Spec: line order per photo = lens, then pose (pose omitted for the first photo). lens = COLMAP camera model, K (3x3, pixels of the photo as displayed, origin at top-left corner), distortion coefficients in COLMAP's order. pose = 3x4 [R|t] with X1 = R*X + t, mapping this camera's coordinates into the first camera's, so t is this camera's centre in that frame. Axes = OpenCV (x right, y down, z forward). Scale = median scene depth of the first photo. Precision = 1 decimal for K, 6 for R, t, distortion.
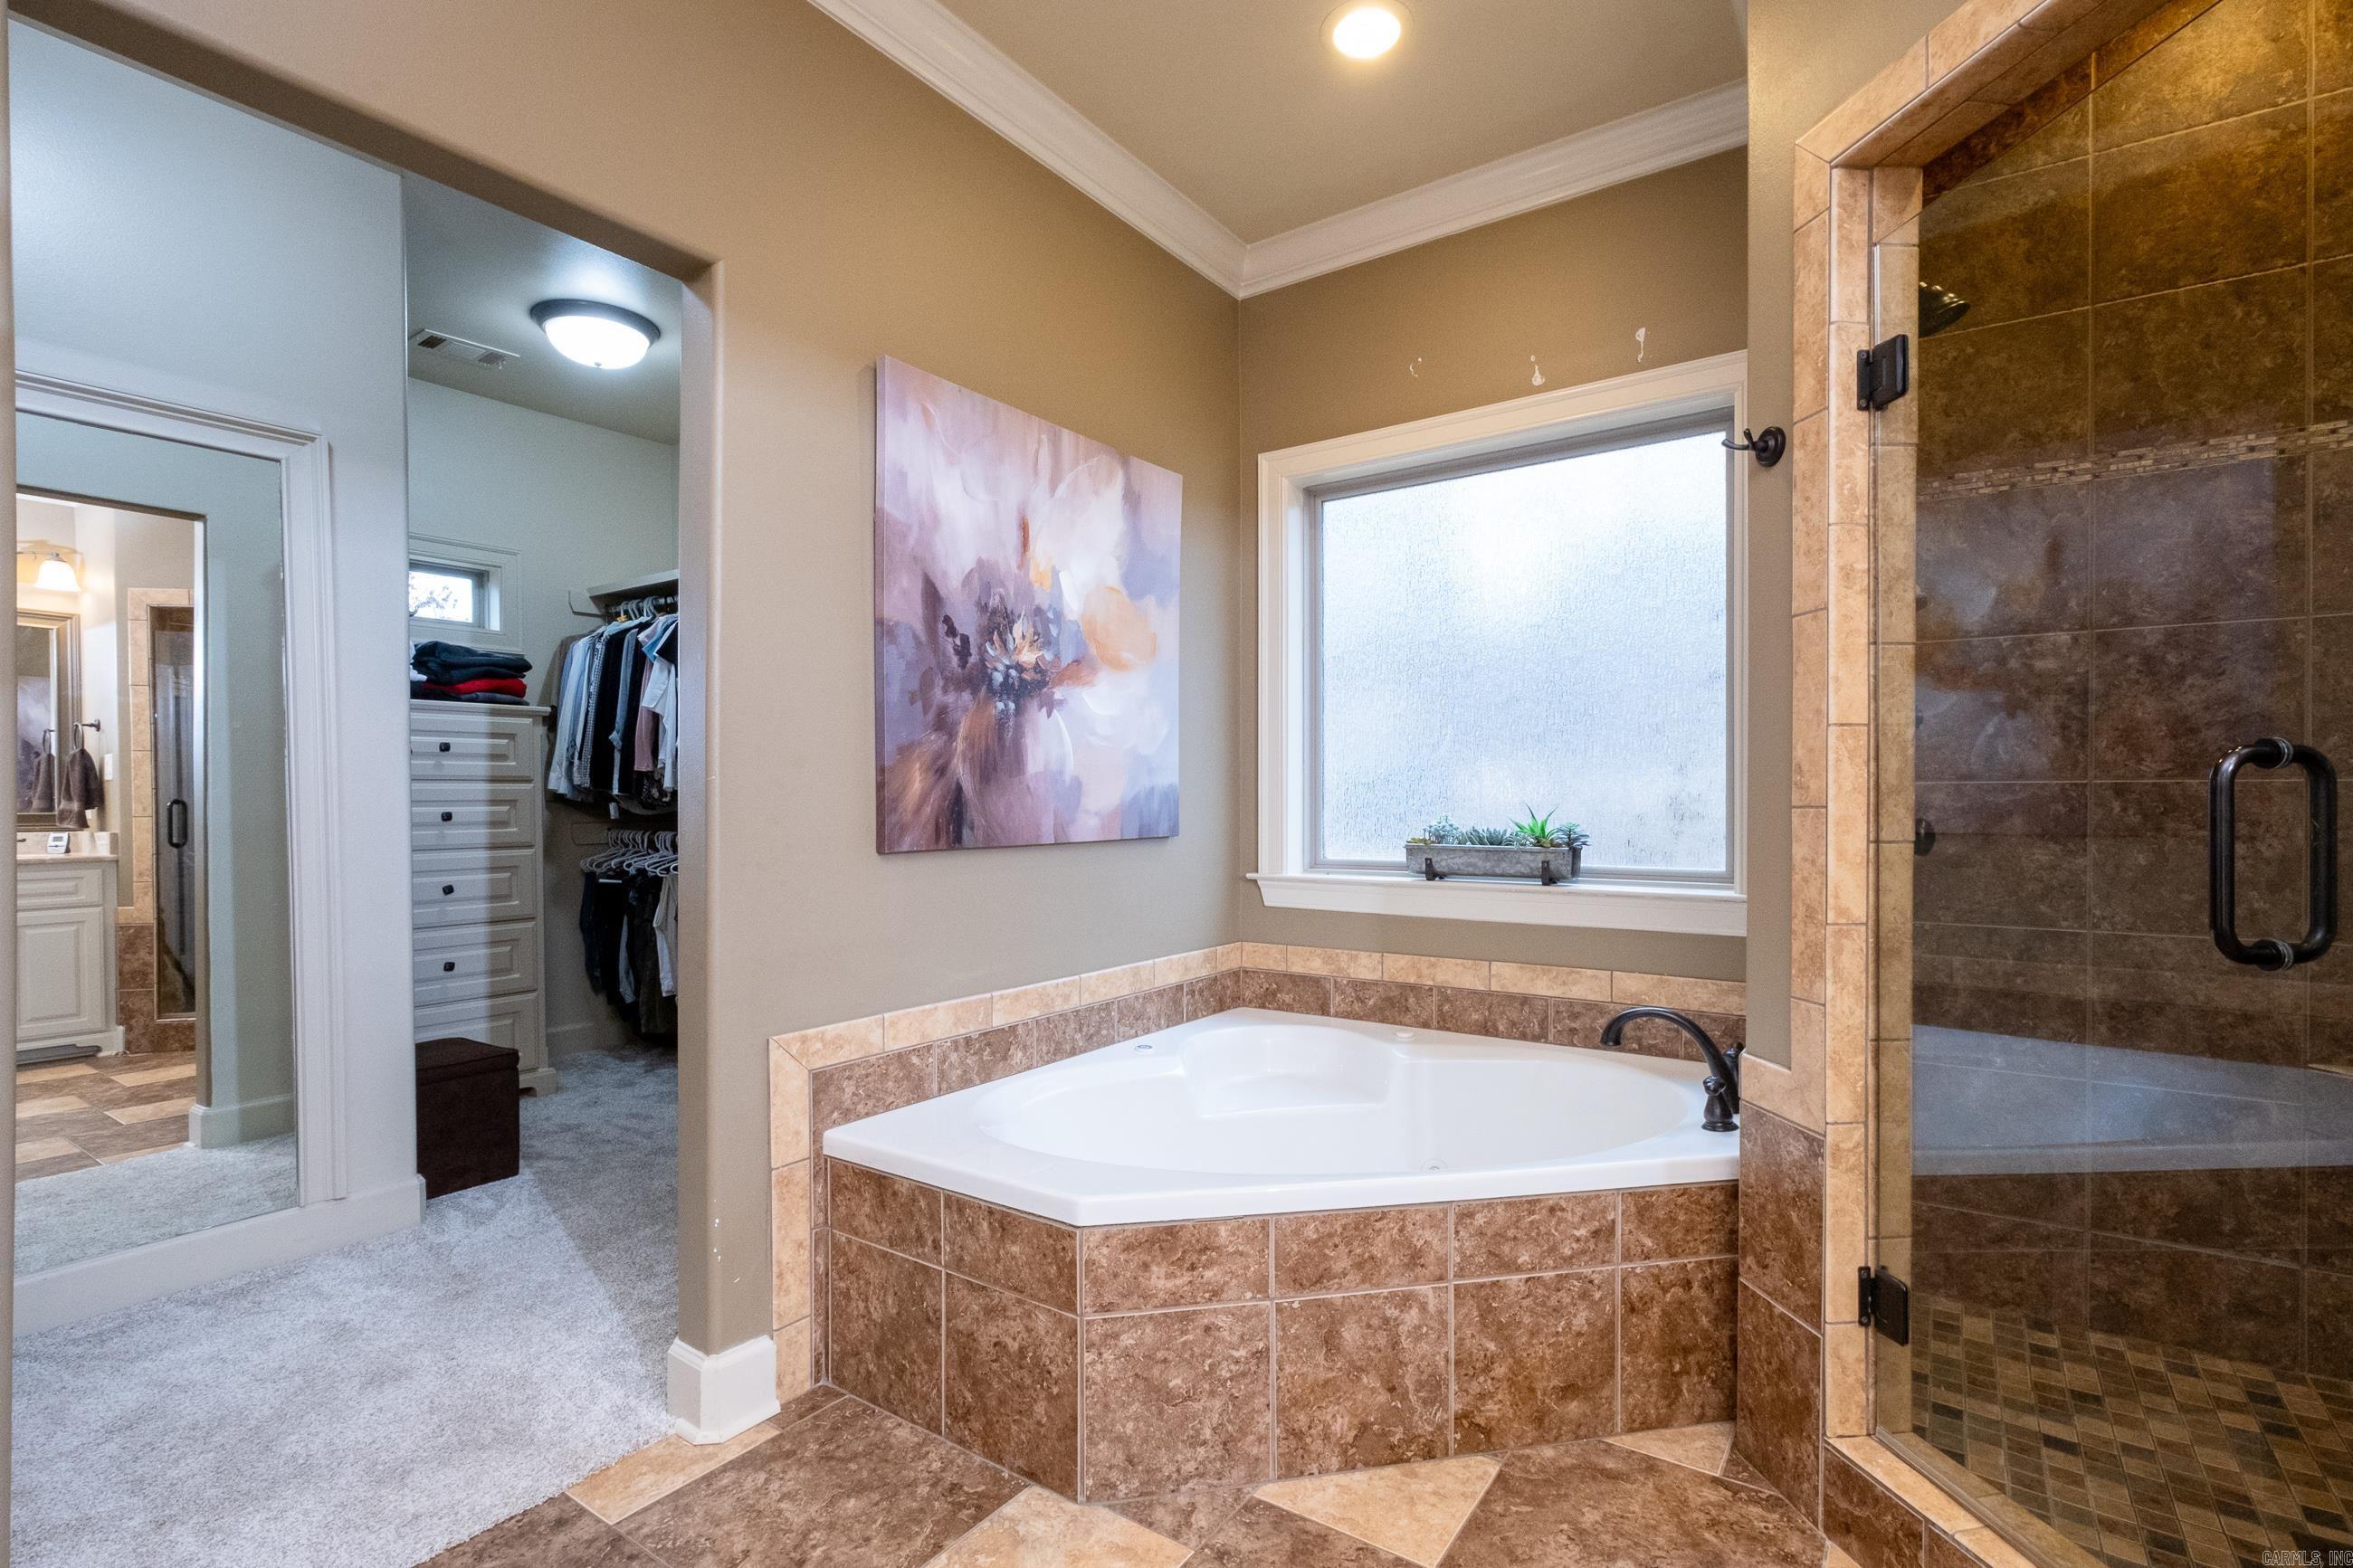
lens RADIAL K [[1076.3, 0, 1176.7], [0, 1076.3, 806.7], [0, 0, 1]] dist [-0.002558, -0.000788]
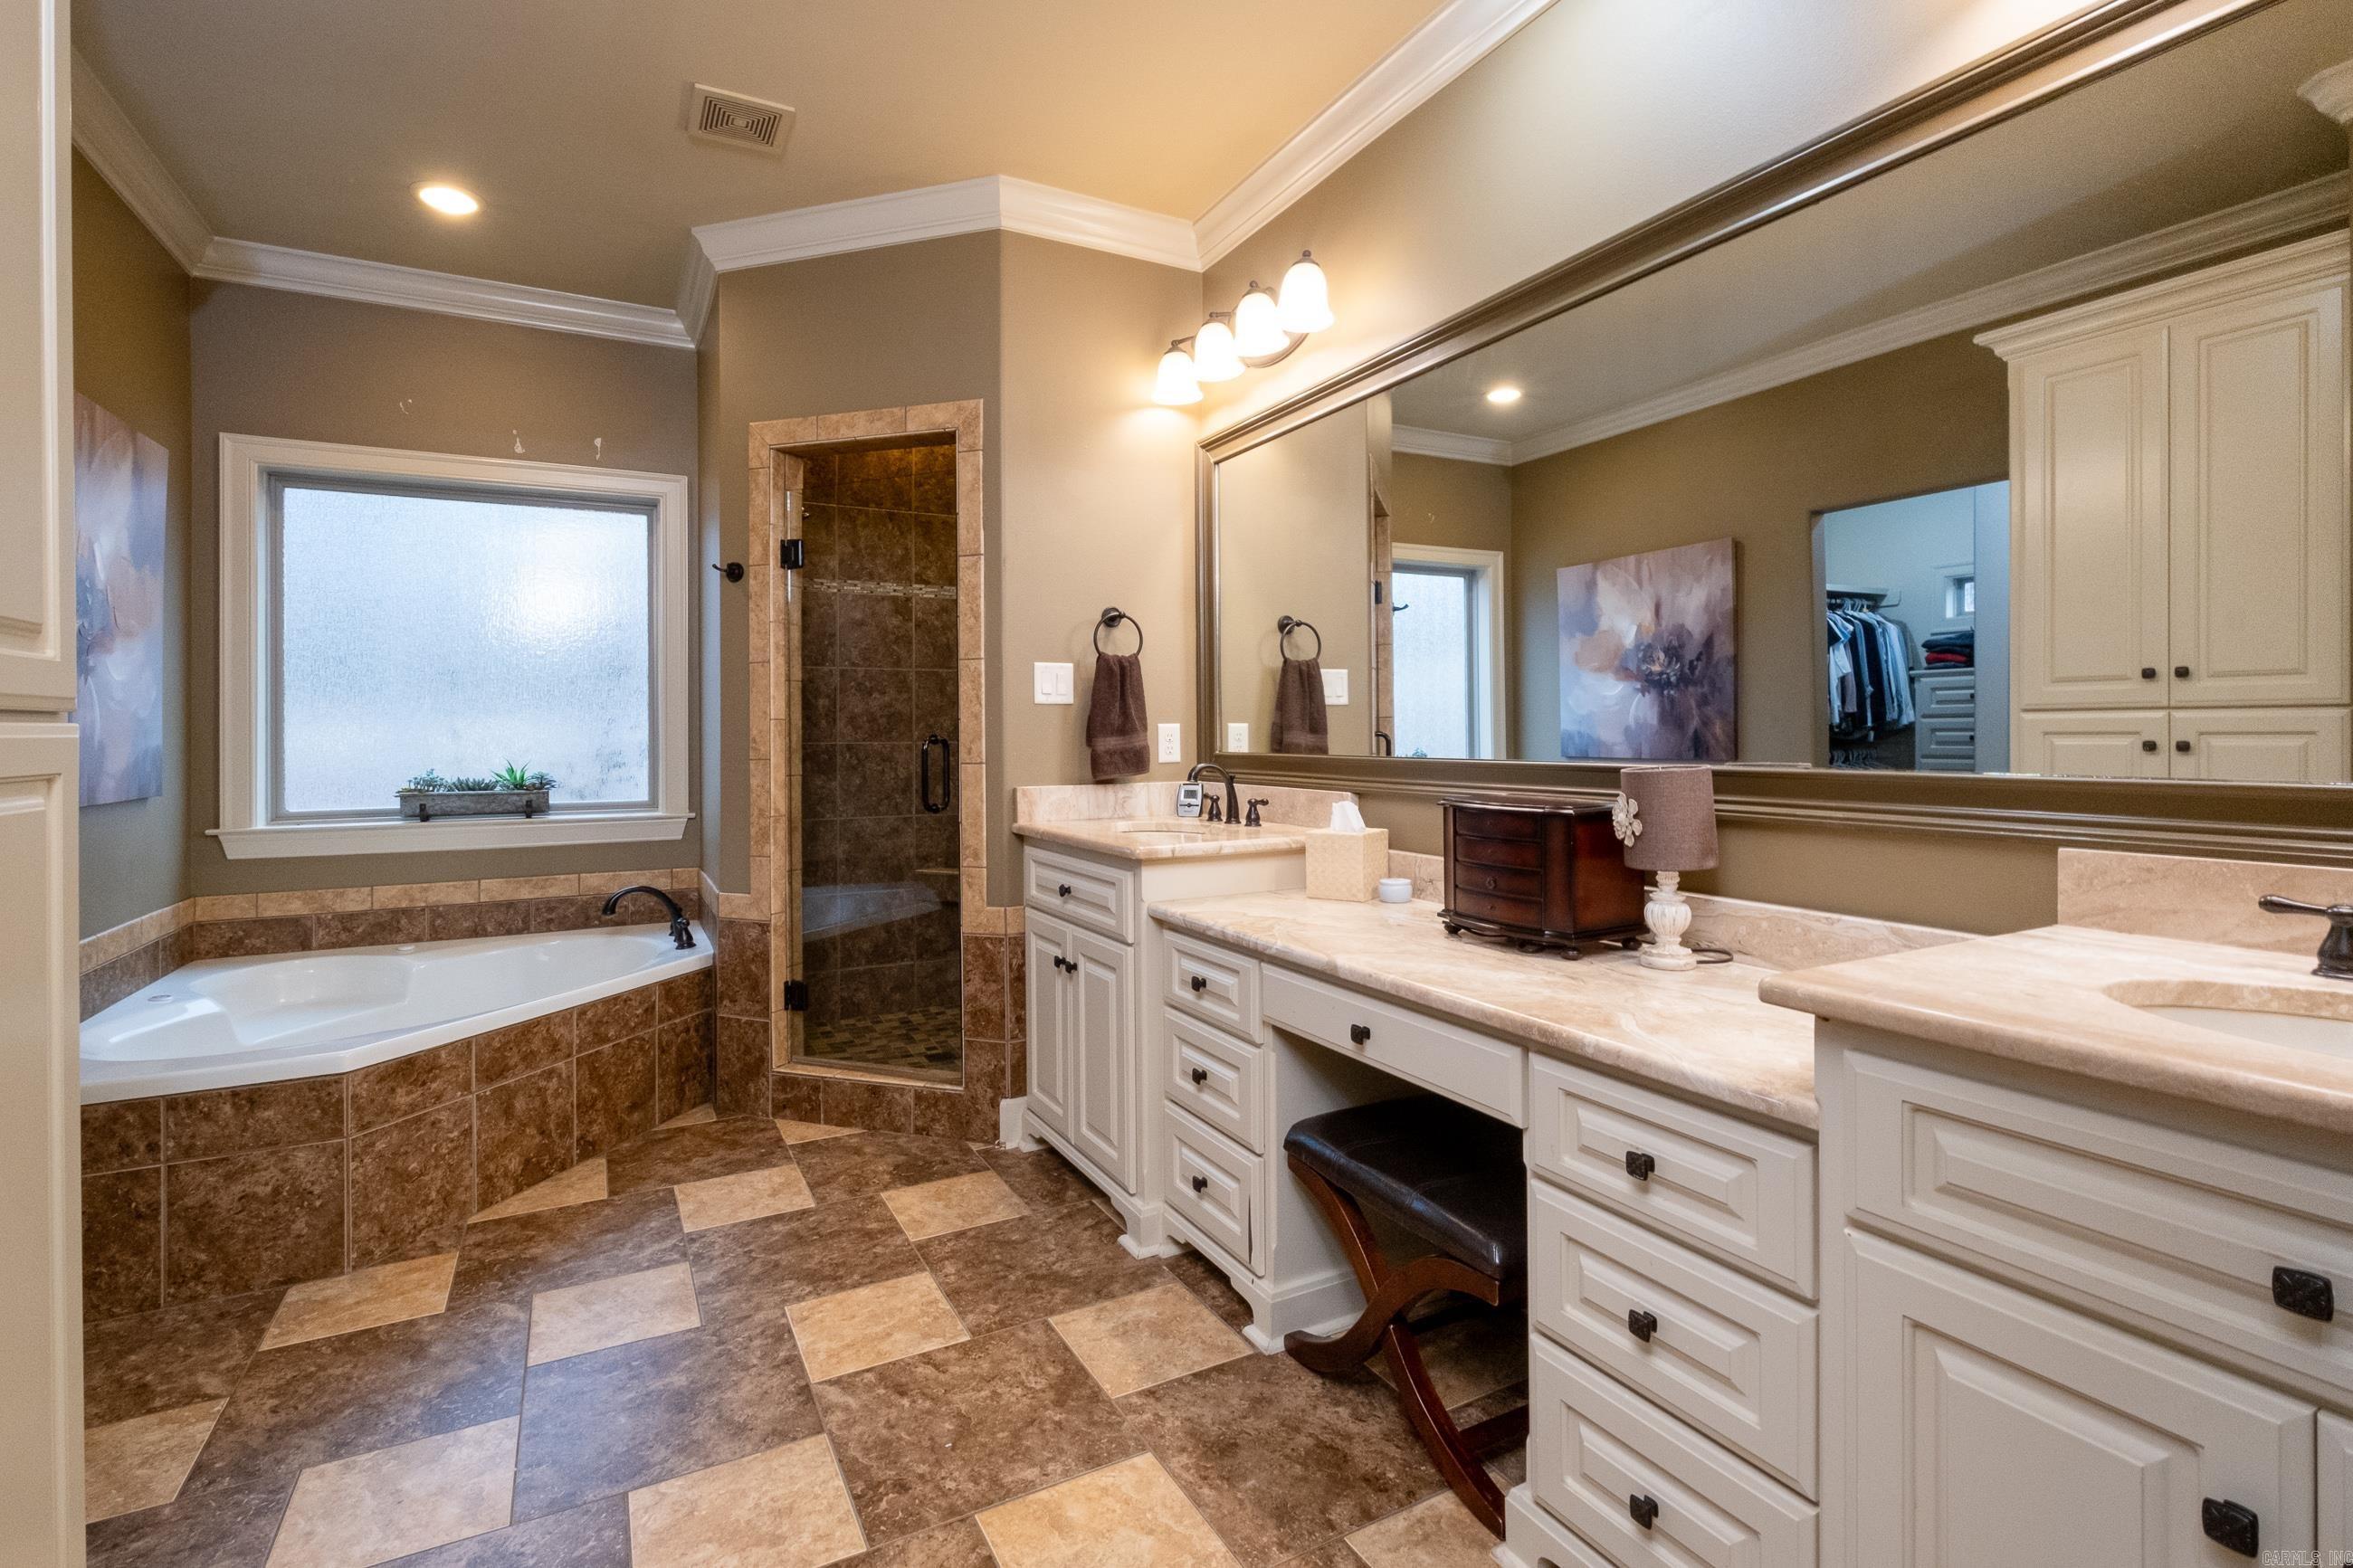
lens RADIAL K [[1072.6, 0, 1165.6], [0, 1072.6, 734.0], [0, 0, 1]] dist [-0.000769, -0.000186]
pose [[0.449831, 0.002290, 0.893111, -0.790055], [0.011785, 0.999894, -0.008499, -0.020137], [-0.893036, 0.014348, 0.449756, -0.530116]]
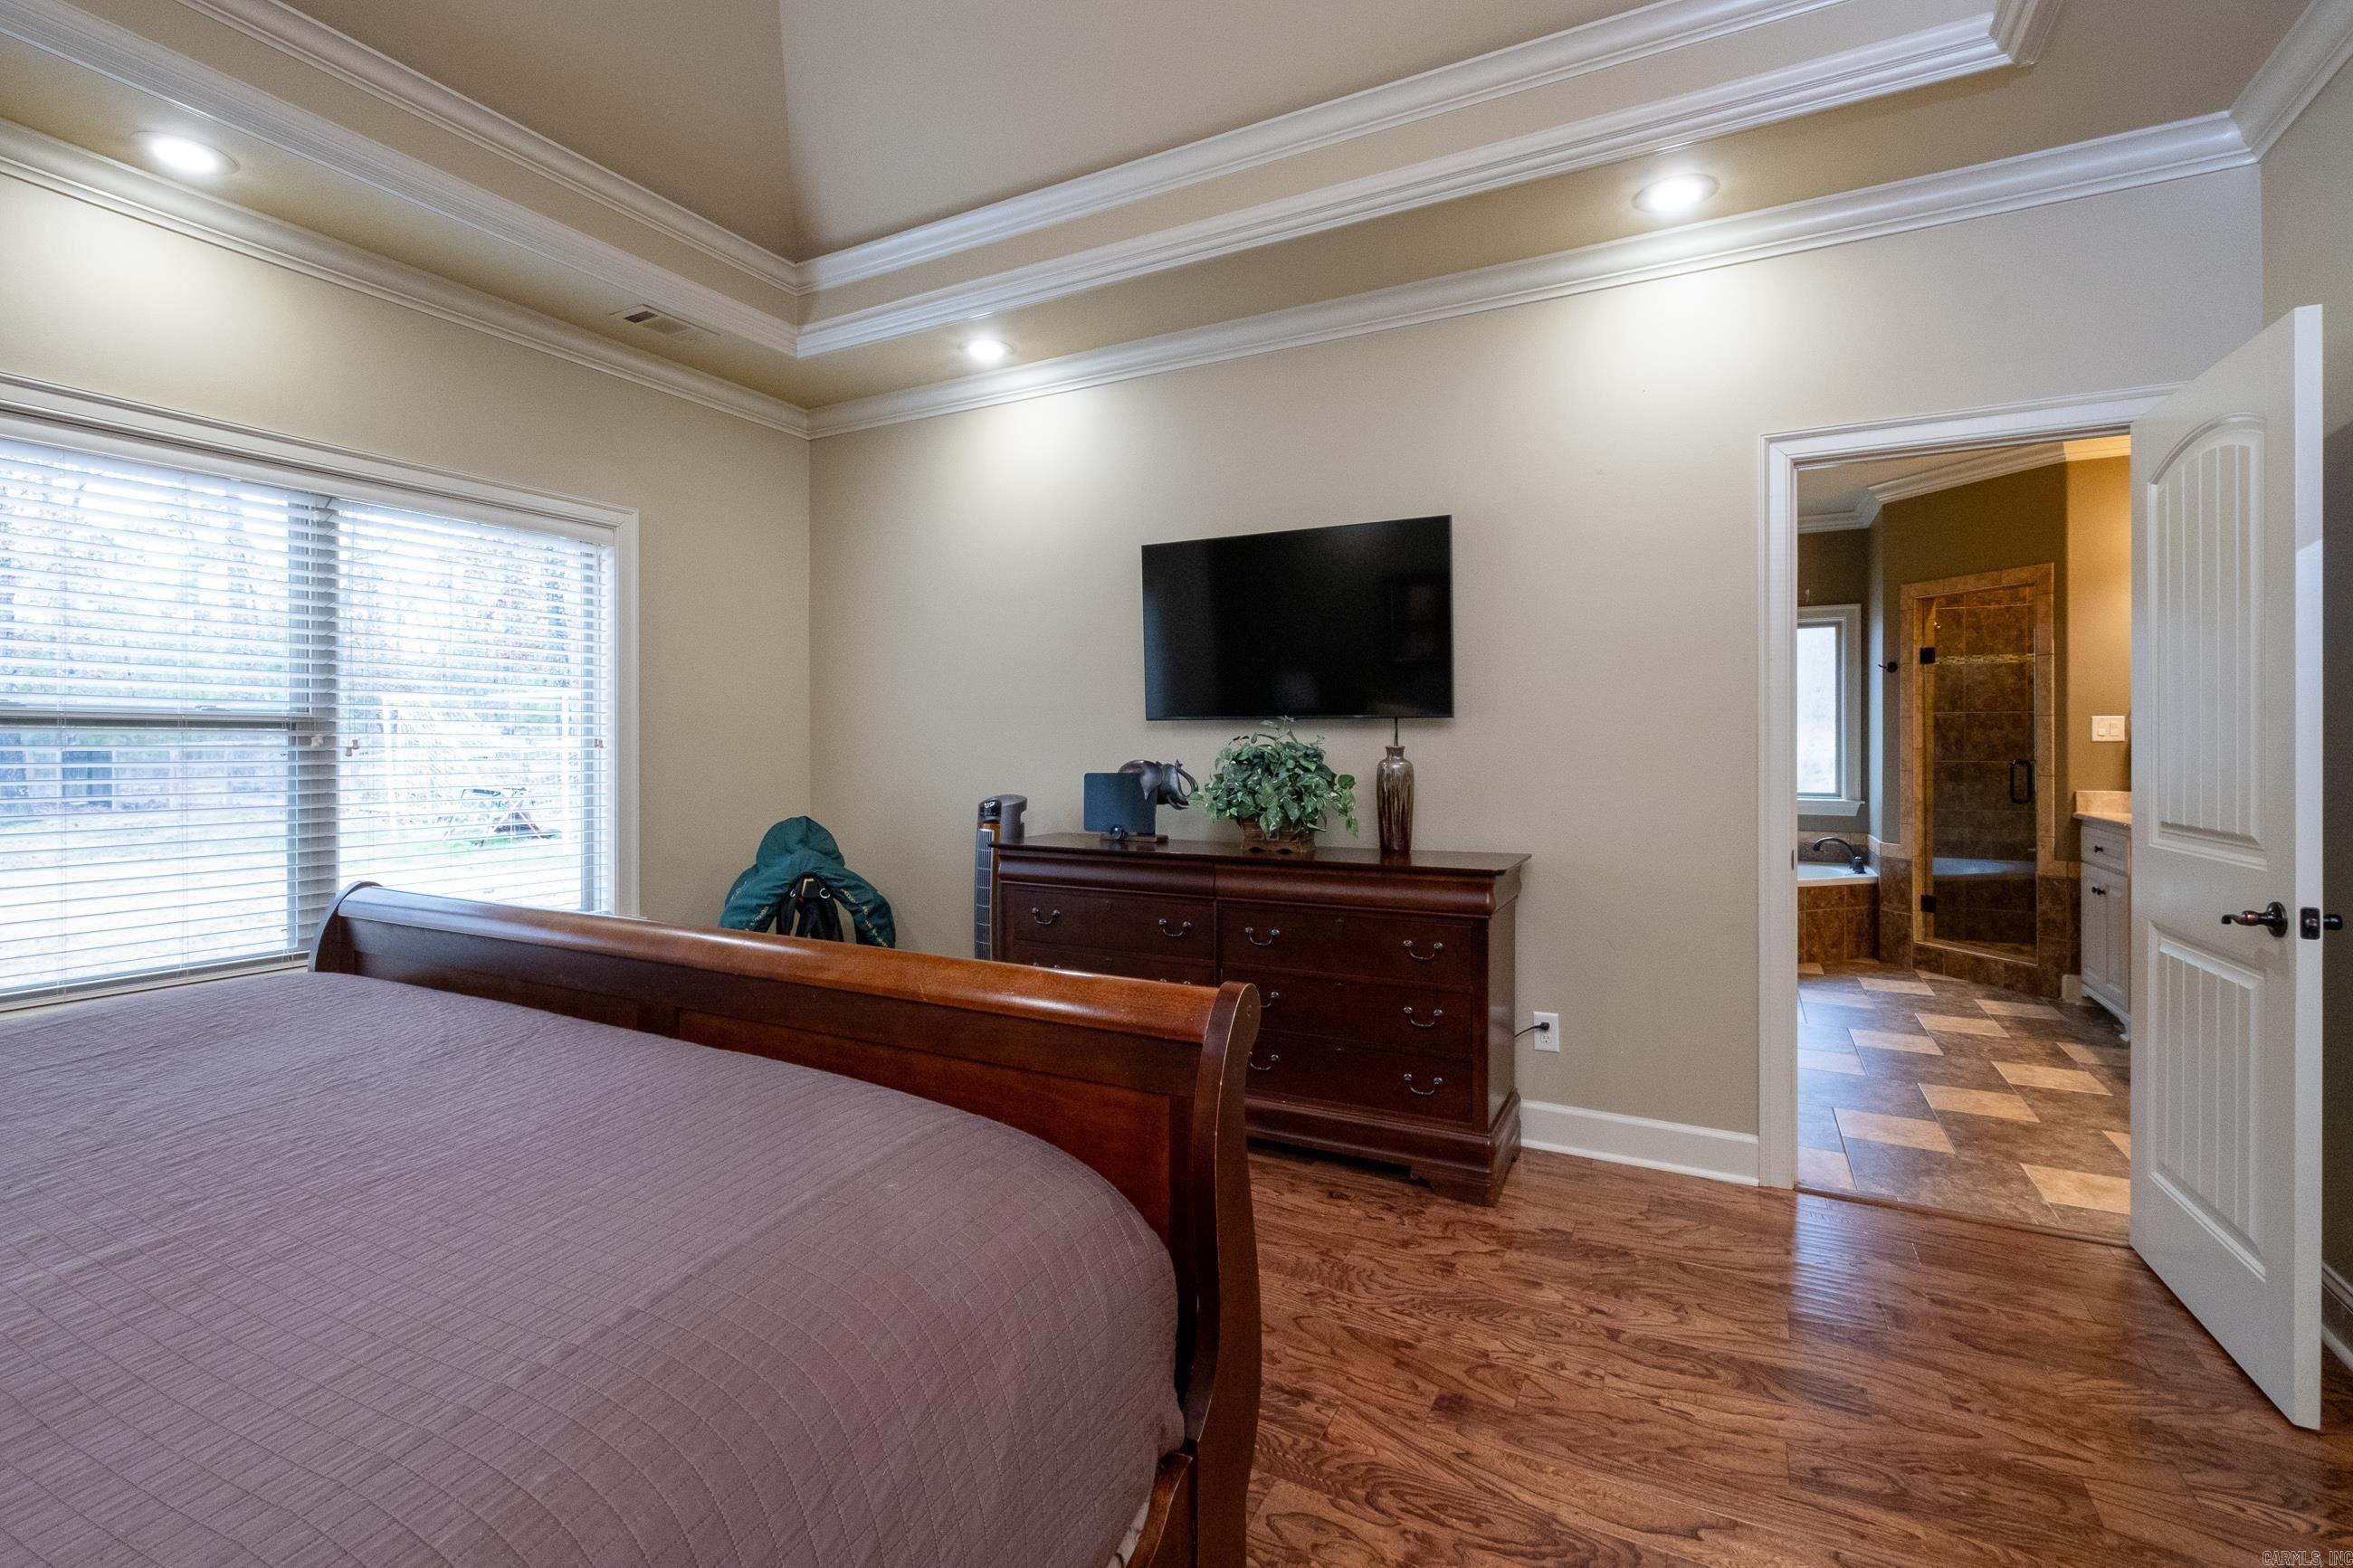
lens RADIAL K [[1001.9, 0, 1247.2], [0, 1001.9, 742.9], [0, 0, 1]] dist [0.001555, 0.000104]
pose [[0.988504, 0.006737, 0.151044, -1.964536], [-0.004796, 0.999901, -0.013215, -0.035451], [-0.151118, 0.012338, 0.988439, -1.860772]]
